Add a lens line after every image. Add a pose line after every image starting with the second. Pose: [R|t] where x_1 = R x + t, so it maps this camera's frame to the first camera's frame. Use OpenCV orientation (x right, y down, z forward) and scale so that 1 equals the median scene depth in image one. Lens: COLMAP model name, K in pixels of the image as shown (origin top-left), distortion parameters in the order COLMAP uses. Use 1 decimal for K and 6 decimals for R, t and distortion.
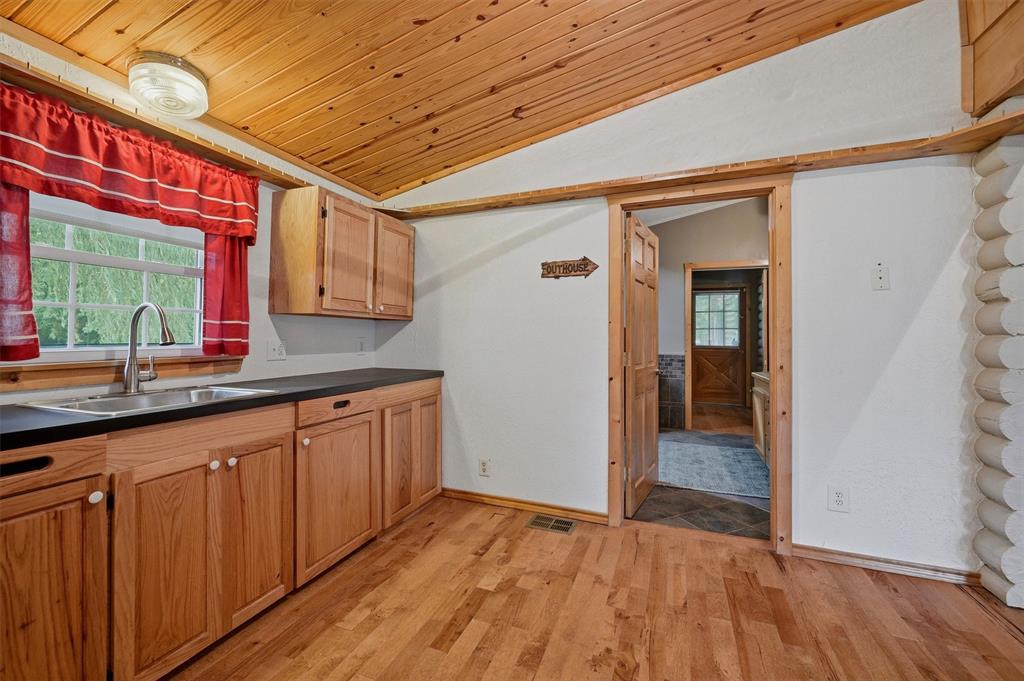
lens RADIAL K [[412.3, 0, 516.5], [0, 412.3, 336.0], [0, 0, 1]] dist [-0.000629, -0.000143]
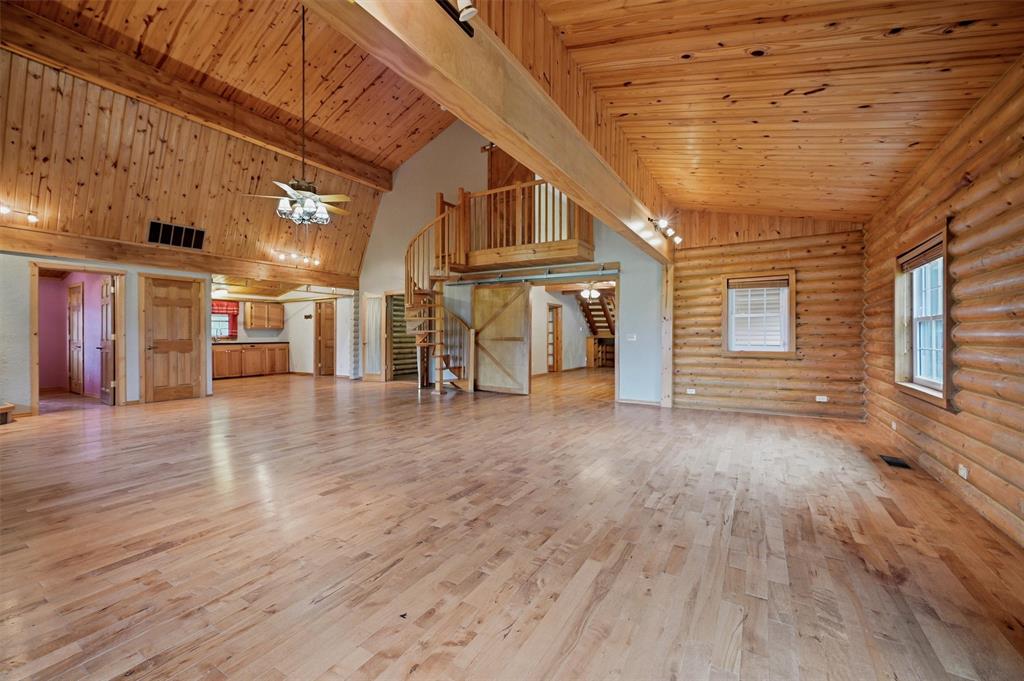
lens RADIAL K [[412.3, 0, 516.5], [0, 412.3, 336.0], [0, 0, 1]] dist [-0.000629, -0.000143]
pose [[0.985731, -0.003440, -0.168291, 2.866900], [0.004052, 0.999986, 0.003293, 0.026477], [0.168277, -0.003928, 0.985732, -2.740029]]
